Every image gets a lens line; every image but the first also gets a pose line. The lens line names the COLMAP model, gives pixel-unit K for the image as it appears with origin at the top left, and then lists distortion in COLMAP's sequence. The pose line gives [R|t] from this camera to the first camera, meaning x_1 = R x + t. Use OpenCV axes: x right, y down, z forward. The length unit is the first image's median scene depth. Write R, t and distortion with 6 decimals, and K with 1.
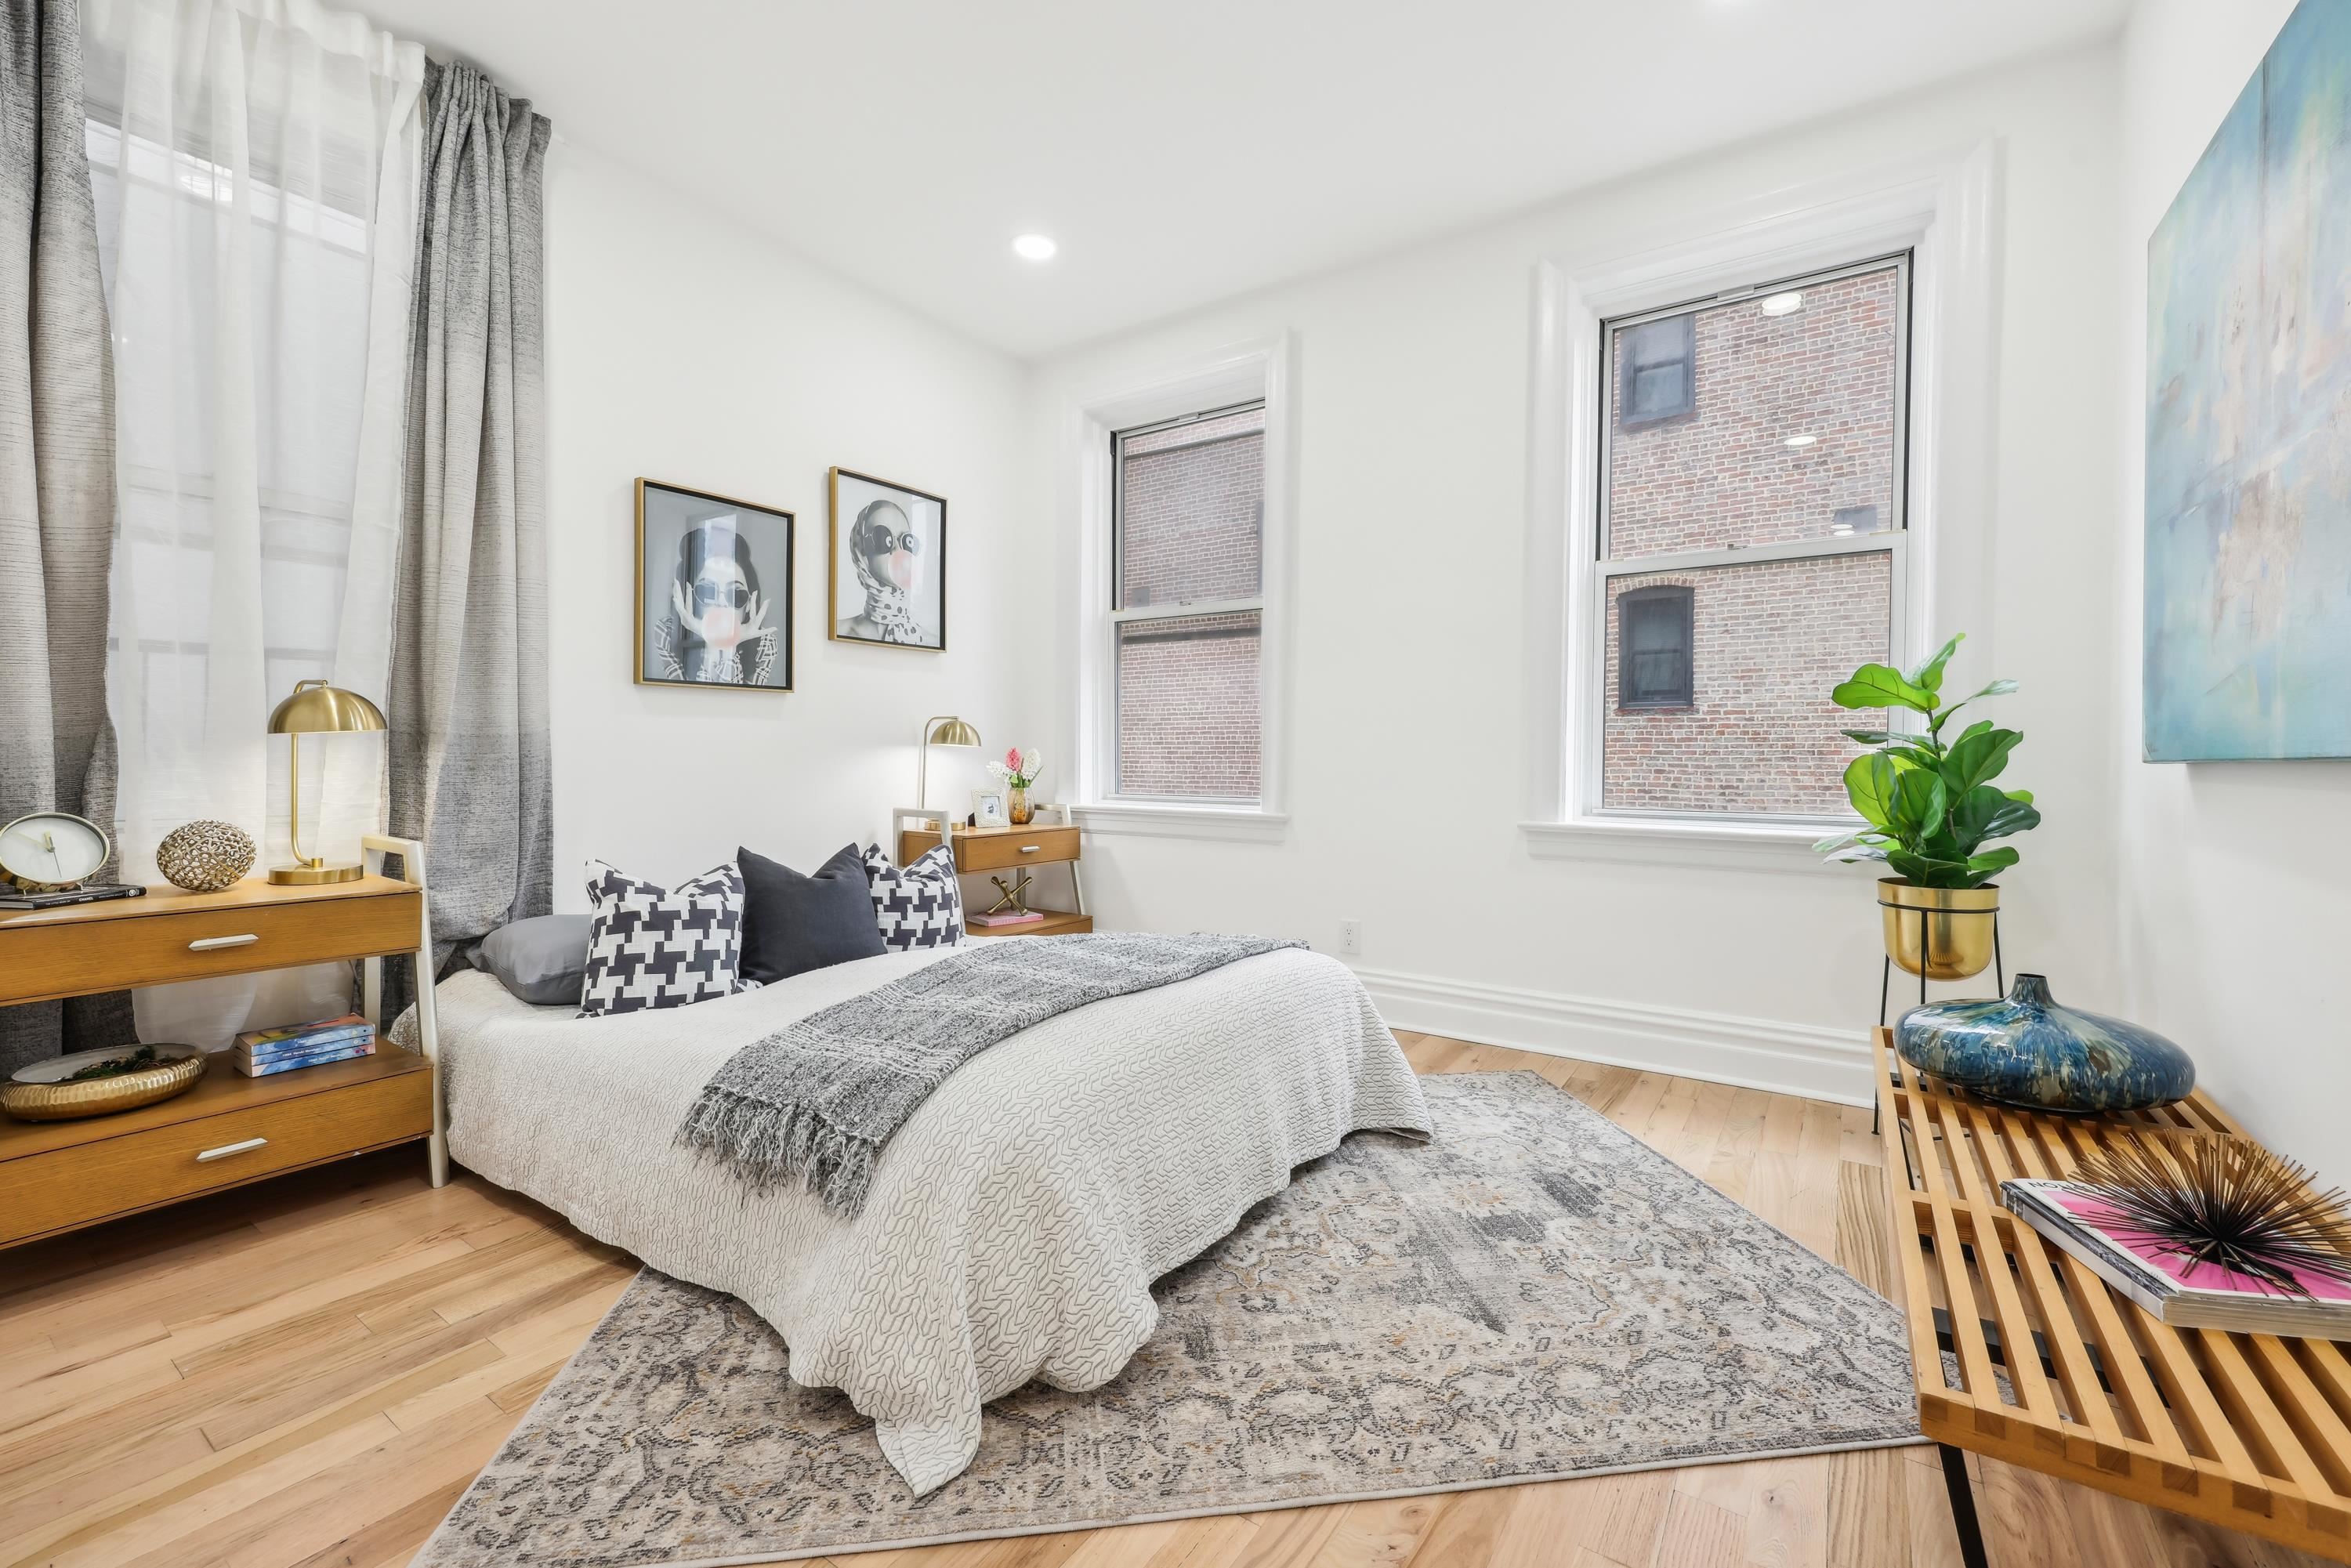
lens RADIAL K [[987.4, 0, 1203.4], [0, 987.4, 777.9], [0, 0, 1]] dist [0.010641, 0.000366]
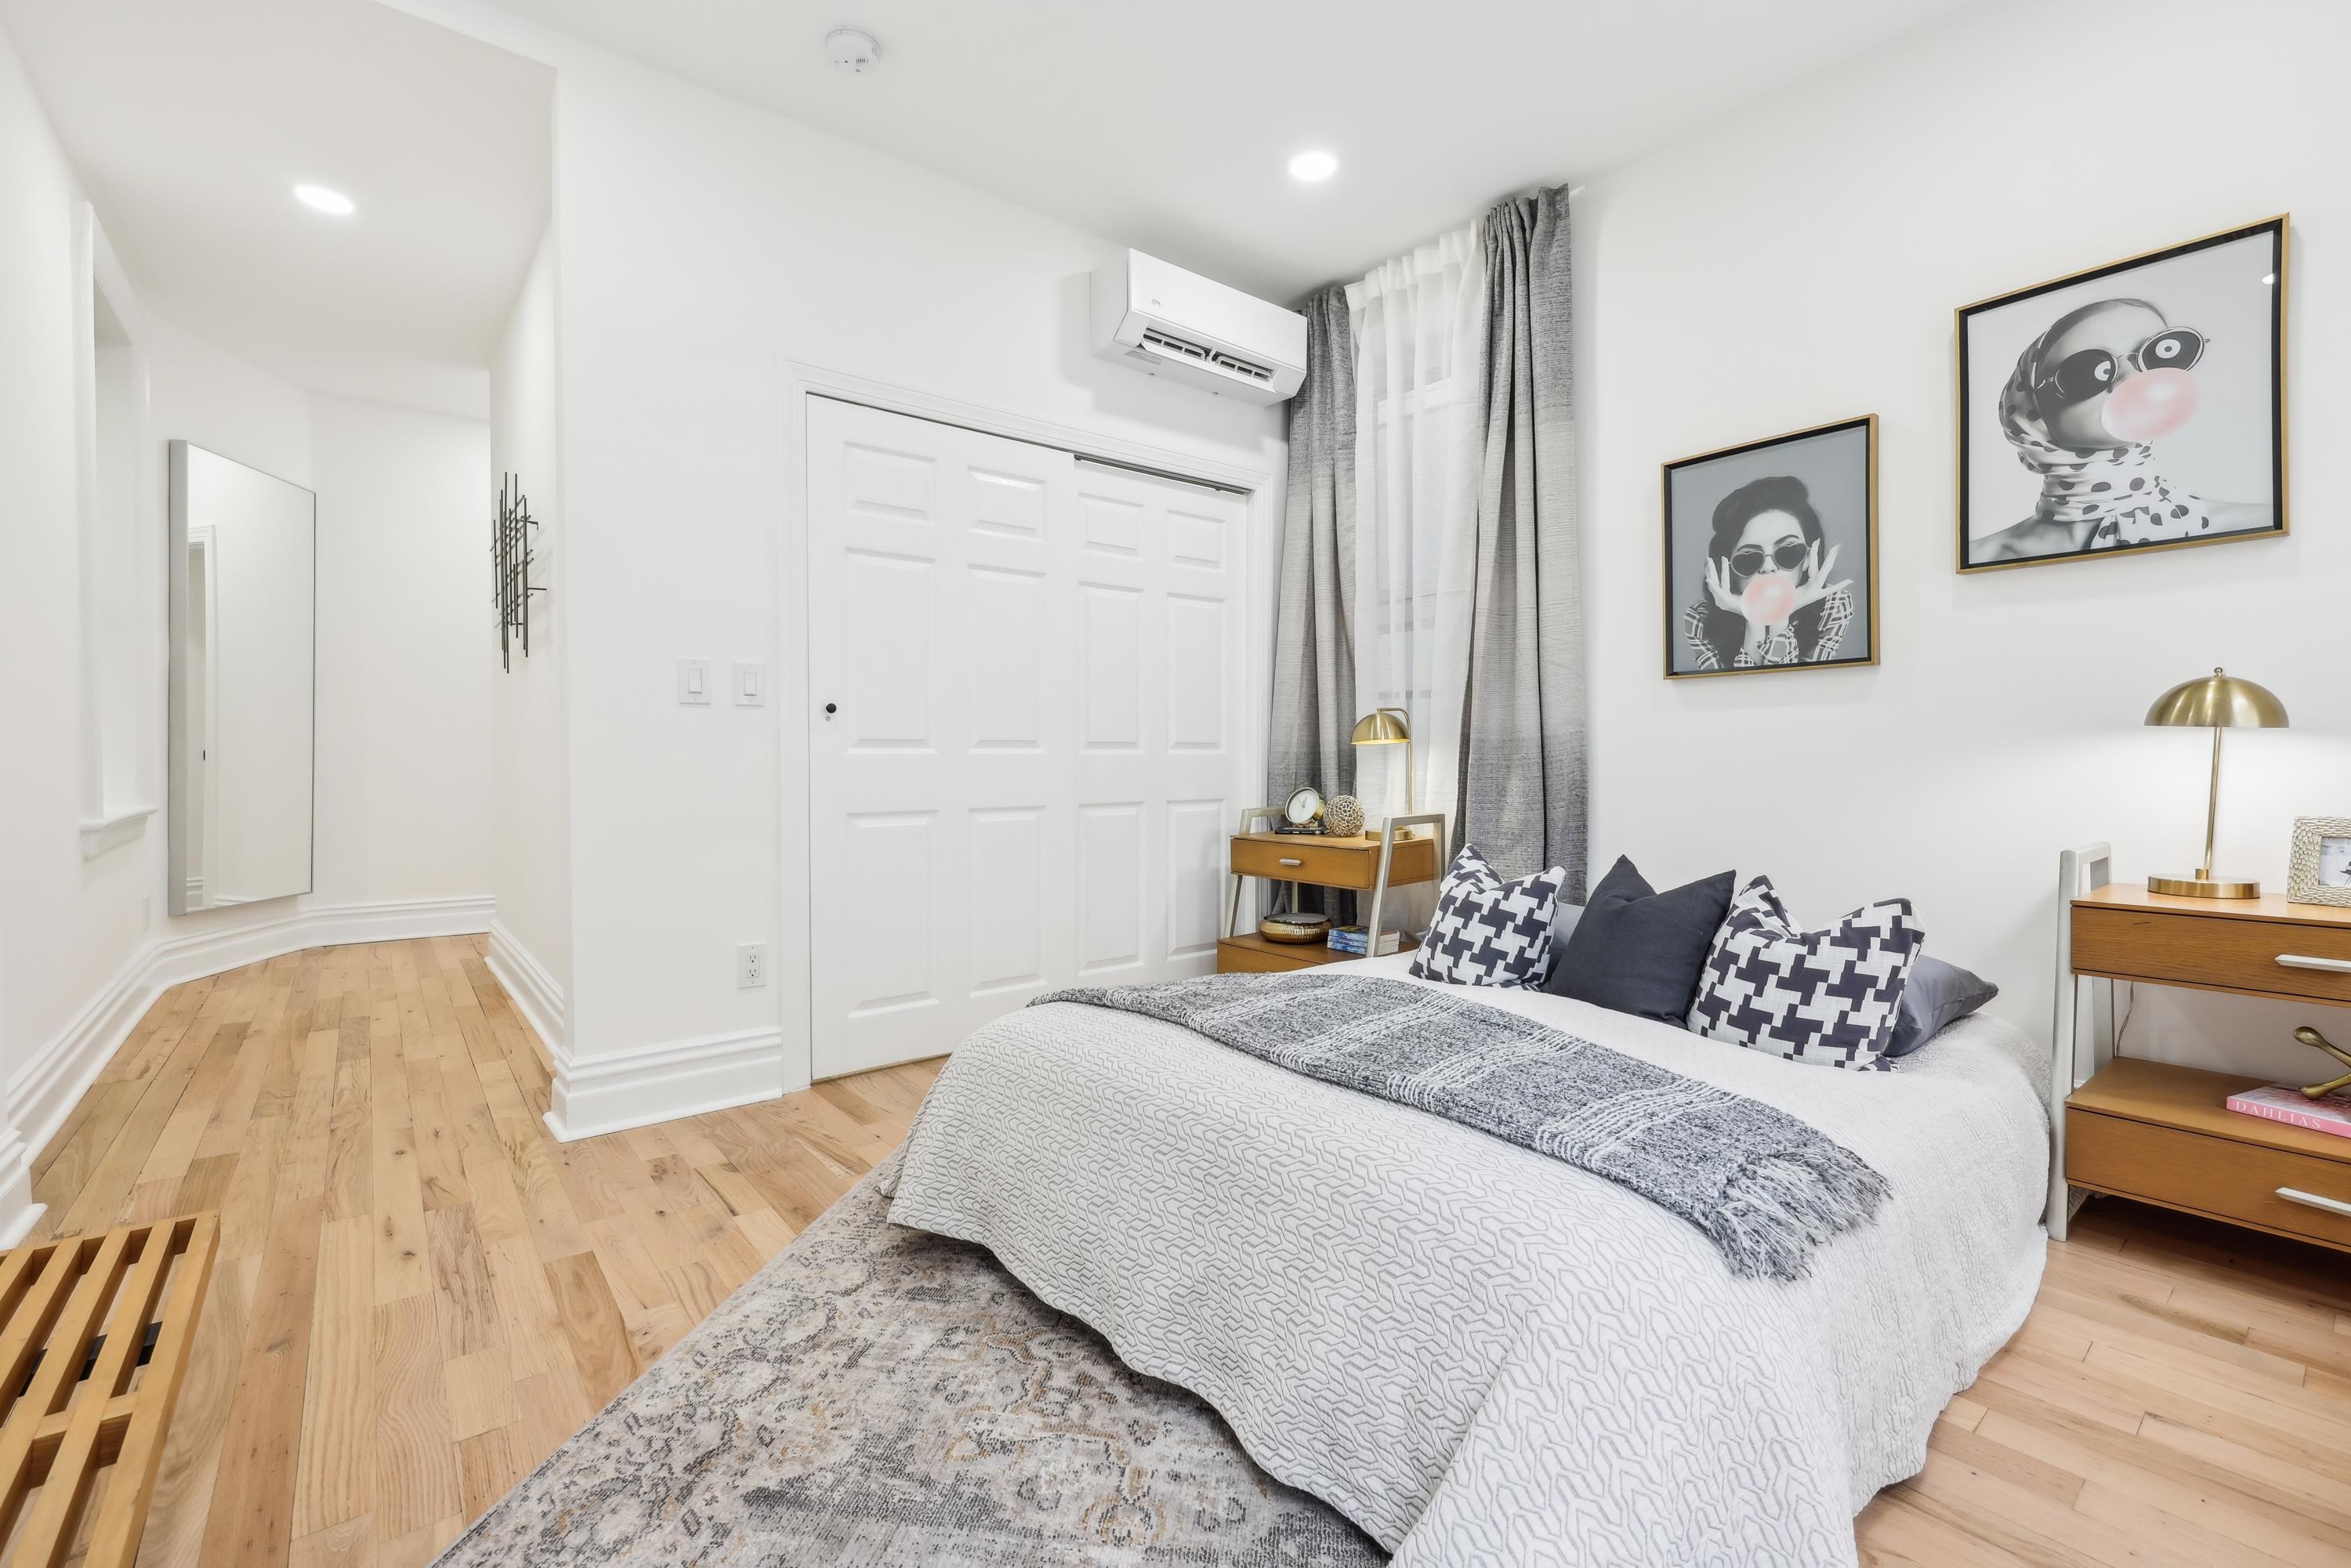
lens RADIAL K [[1026.9, 0, 1153.7], [0, 1026.9, 762.6], [0, 0, 1]] dist [0.009633, -0.000298]
pose [[-0.330430, 0.000081, -0.943830, 0.525835], [-0.015257, 0.999869, 0.005427, -0.012538], [0.943707, 0.016193, -0.330386, 0.856369]]
